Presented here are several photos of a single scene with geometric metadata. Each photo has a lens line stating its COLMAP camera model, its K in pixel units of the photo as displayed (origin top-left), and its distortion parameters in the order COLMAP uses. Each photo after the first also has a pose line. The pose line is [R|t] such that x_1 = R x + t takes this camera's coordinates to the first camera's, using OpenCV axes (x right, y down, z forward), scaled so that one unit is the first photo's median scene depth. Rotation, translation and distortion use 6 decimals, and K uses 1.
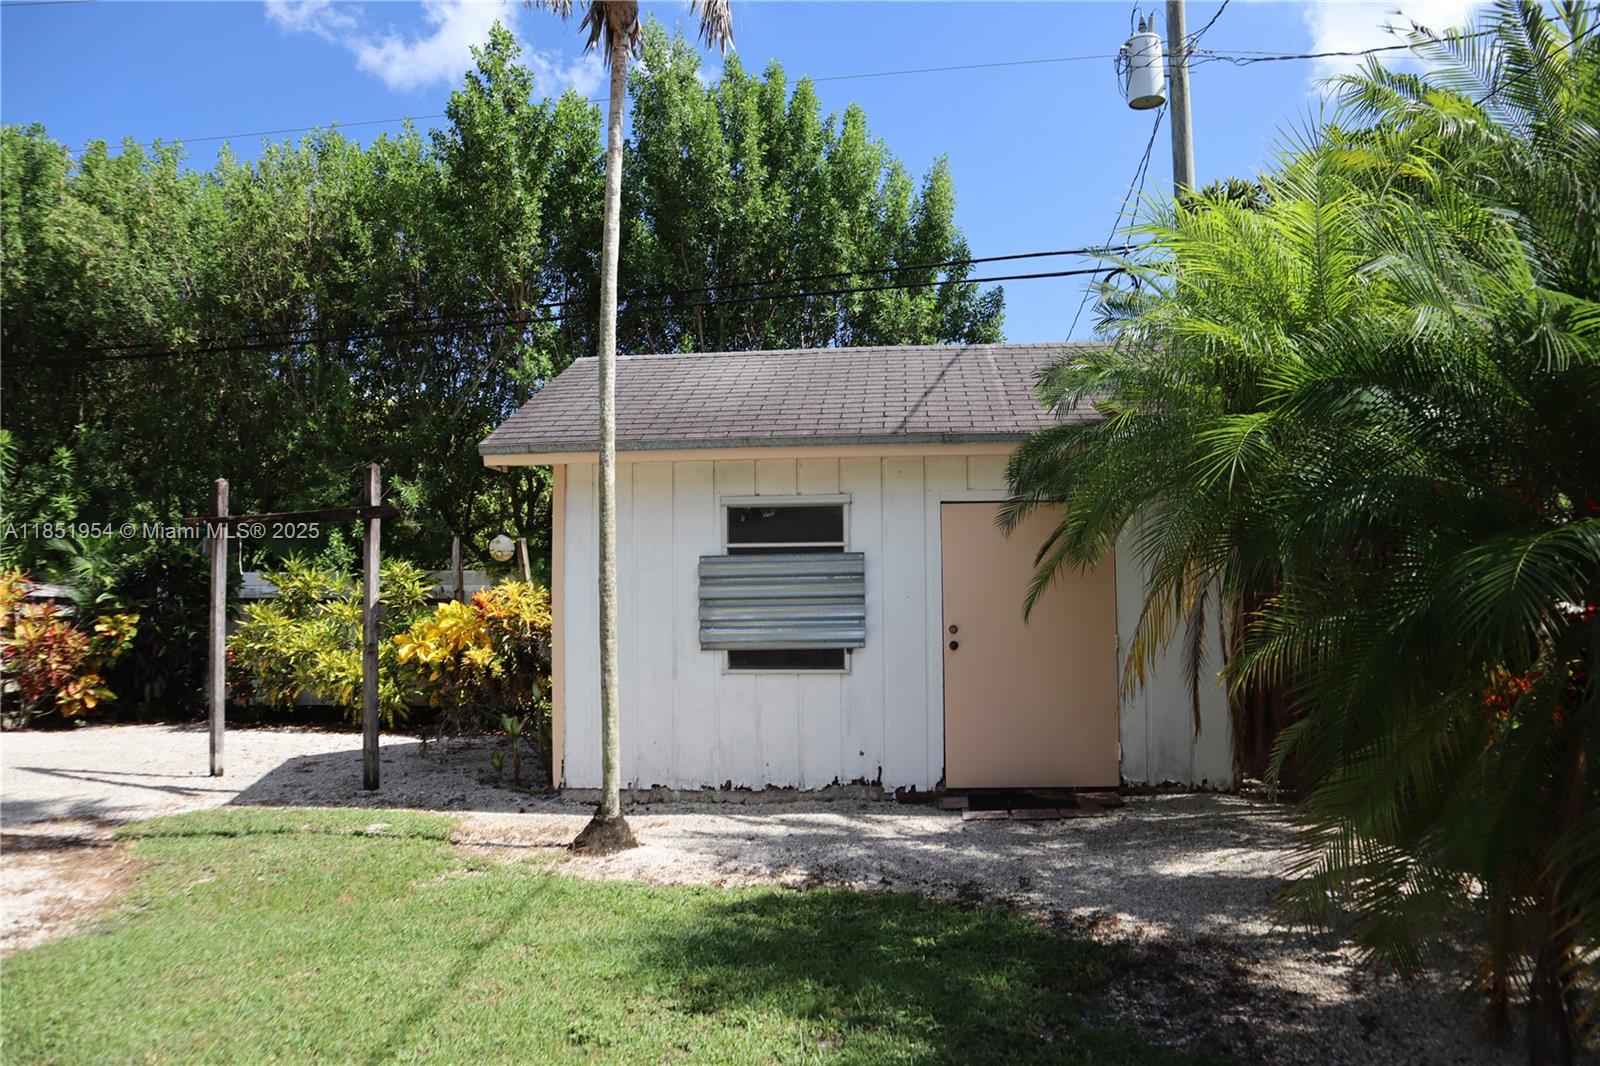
lens RADIAL K [[1116.6, 0, 800.0], [0, 1116.6, 533.0], [0, 0, 1]] dist [-0.119126, 0.076329]
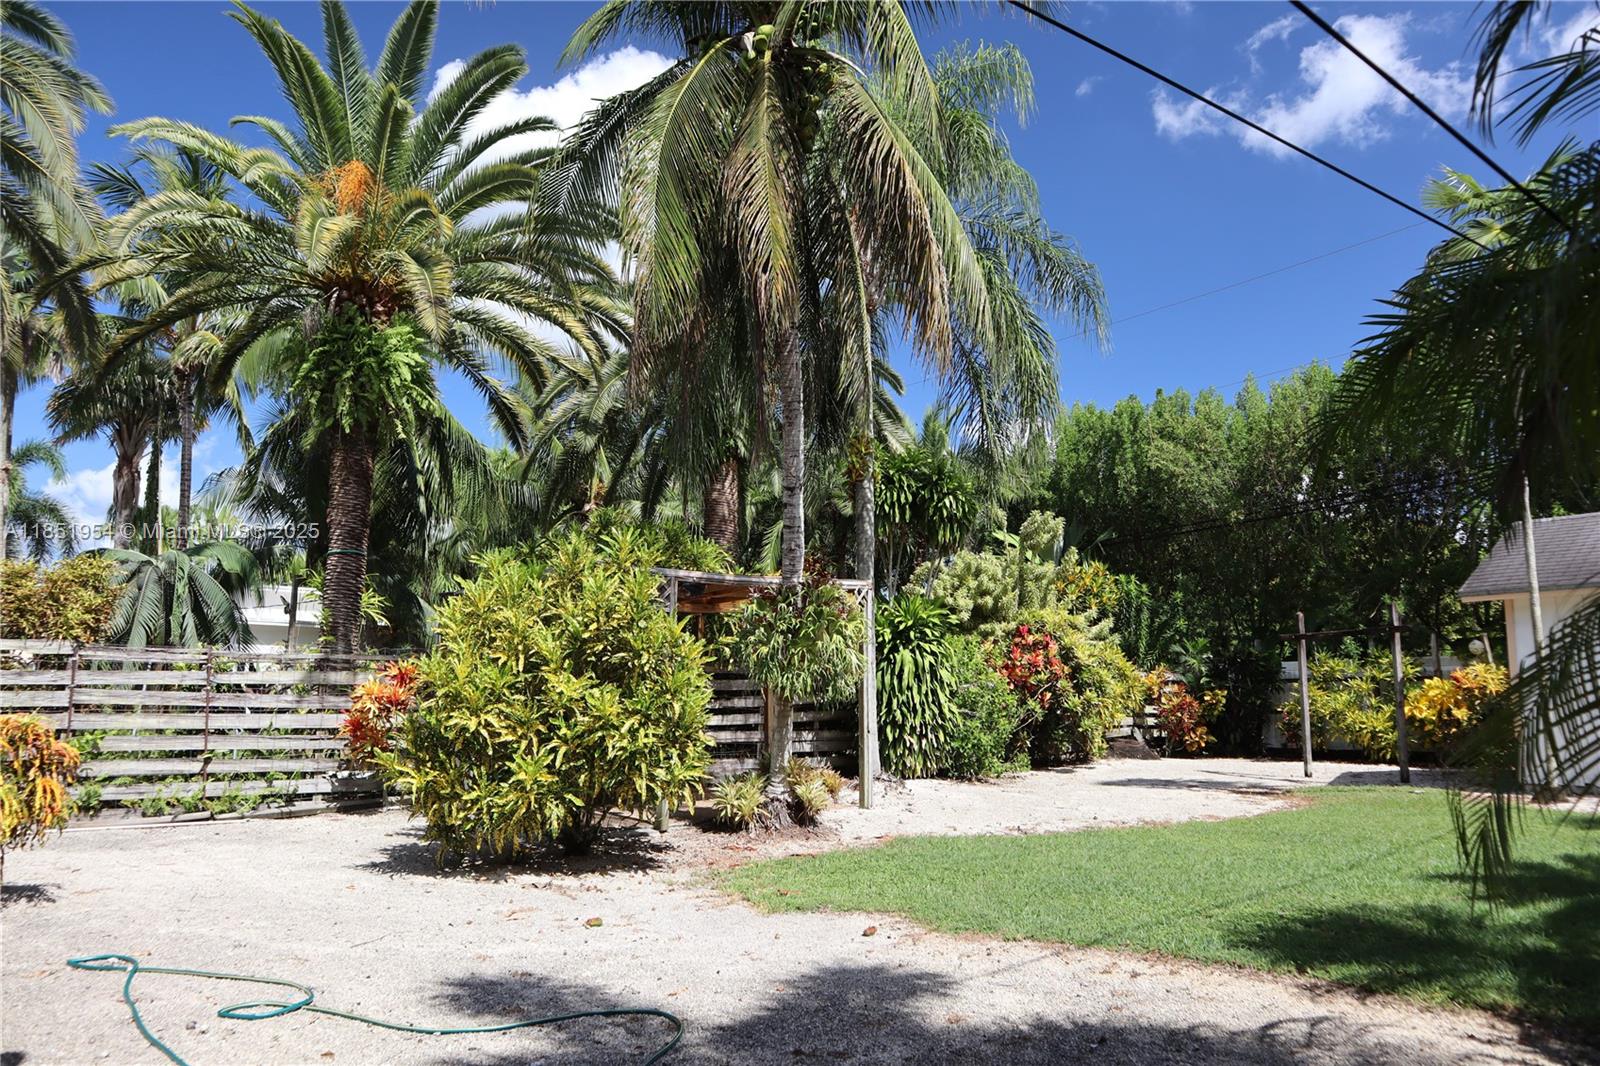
lens RADIAL K [[1116.6, 0, 800.0], [0, 1116.6, 533.0], [0, 0, 1]] dist [-0.119126, 0.076329]
pose [[0.695348, -0.099403, -0.711766, 0.145683], [0.046445, 0.994533, -0.093520, -0.036263], [0.717171, 0.031971, 0.696164, -0.638764]]
